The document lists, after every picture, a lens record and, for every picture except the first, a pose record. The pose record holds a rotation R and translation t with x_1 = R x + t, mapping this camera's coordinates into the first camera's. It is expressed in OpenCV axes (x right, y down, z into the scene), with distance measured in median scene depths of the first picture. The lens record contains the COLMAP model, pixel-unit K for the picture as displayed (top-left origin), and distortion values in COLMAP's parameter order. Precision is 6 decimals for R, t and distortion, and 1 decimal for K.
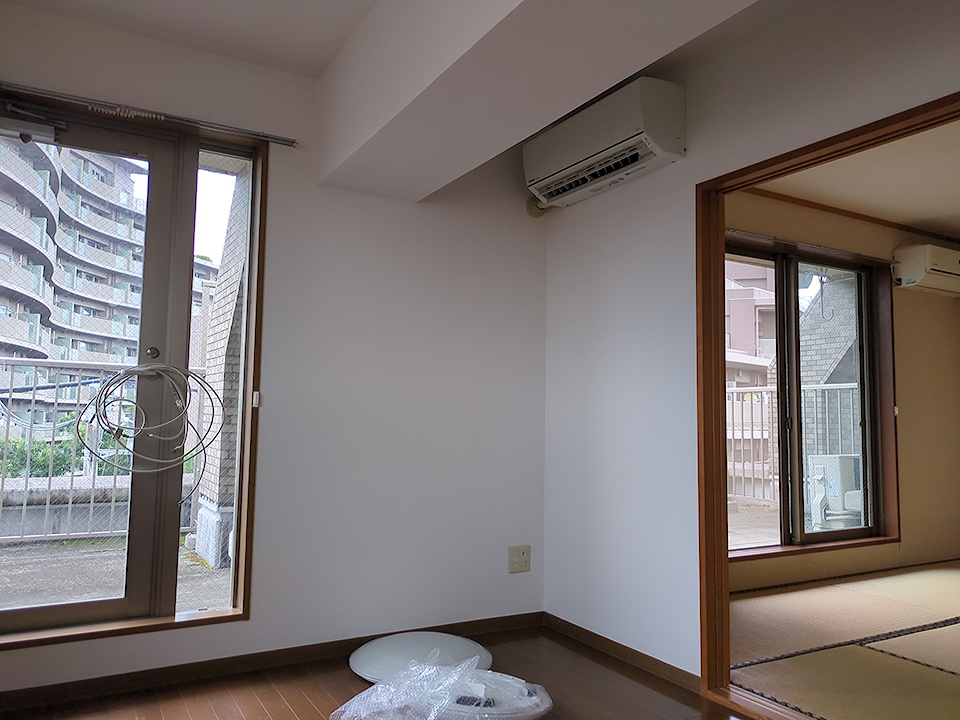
lens RADIAL K [[718.9, 0, 477.2], [0, 718.9, 363.9], [0, 0, 1]] dist [0.004558, 0.009389]
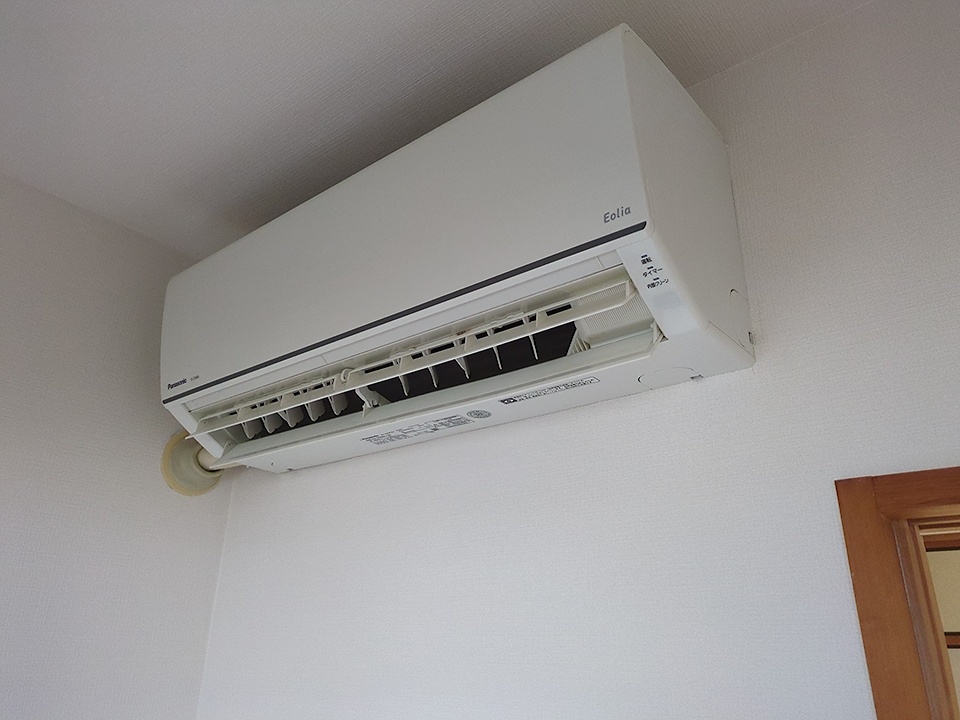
lens RADIAL K [[718.9, 0, 479.2], [0, 718.9, 360.5], [0, 0, 1]] dist [0.004558, 0.009389]
pose [[0.936321, 0.135871, 0.323794, 0.097297], [-0.031428, 0.950831, -0.308111, -0.176601], [-0.349737, 0.278314, 0.894553, 0.689188]]
